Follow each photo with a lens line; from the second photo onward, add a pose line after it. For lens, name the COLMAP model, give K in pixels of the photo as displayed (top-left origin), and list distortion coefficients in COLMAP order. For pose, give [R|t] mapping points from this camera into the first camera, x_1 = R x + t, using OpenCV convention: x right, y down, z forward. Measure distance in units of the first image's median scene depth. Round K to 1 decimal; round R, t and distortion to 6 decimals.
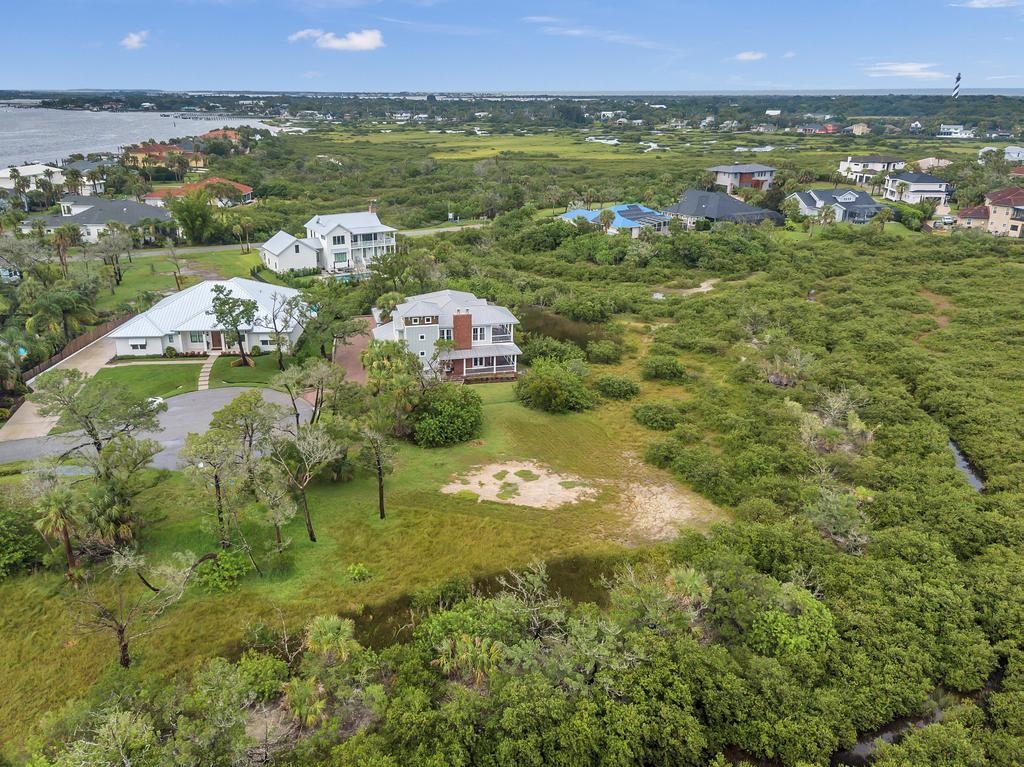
lens RADIAL K [[809.6, 0, 513.2], [0, 809.6, 414.6], [0, 0, 1]] dist [0.066806, -0.000338]
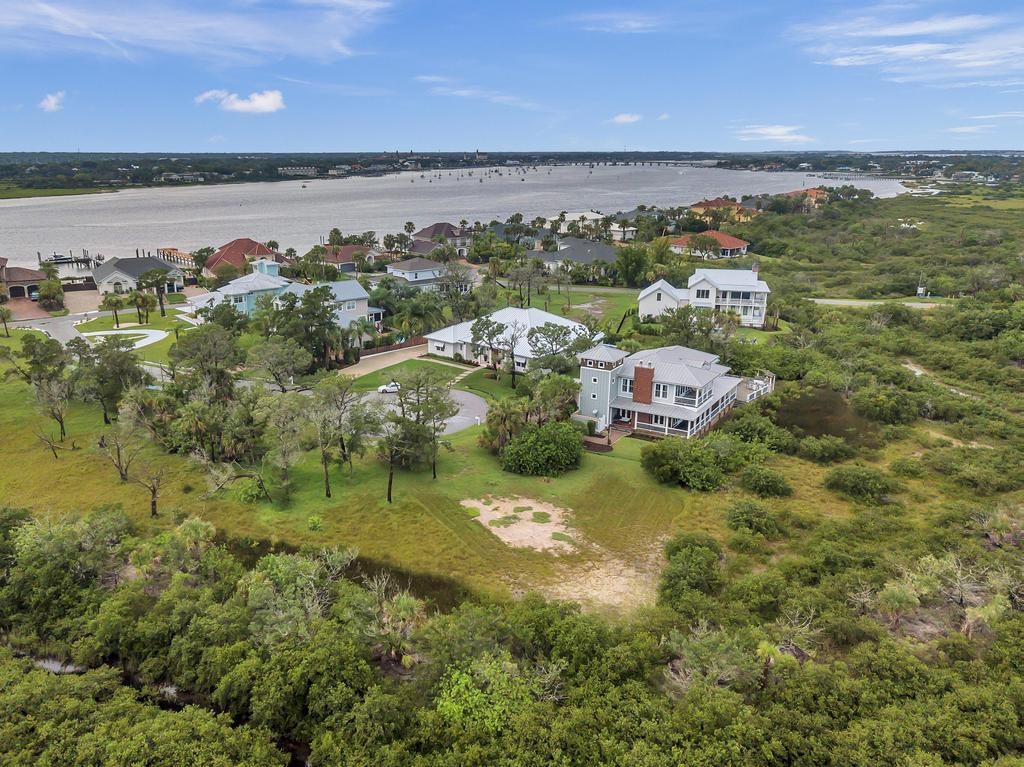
lens RADIAL K [[831.4, 0, 431.6], [0, 831.4, 381.2], [0, 0, 1]] dist [0.004286, 0.016361]
pose [[0.677197, 0.198359, -0.708561, 0.442098], [-0.273010, 0.961975, 0.008375, -0.041704], [0.683279, 0.187773, 0.705600, 0.105411]]
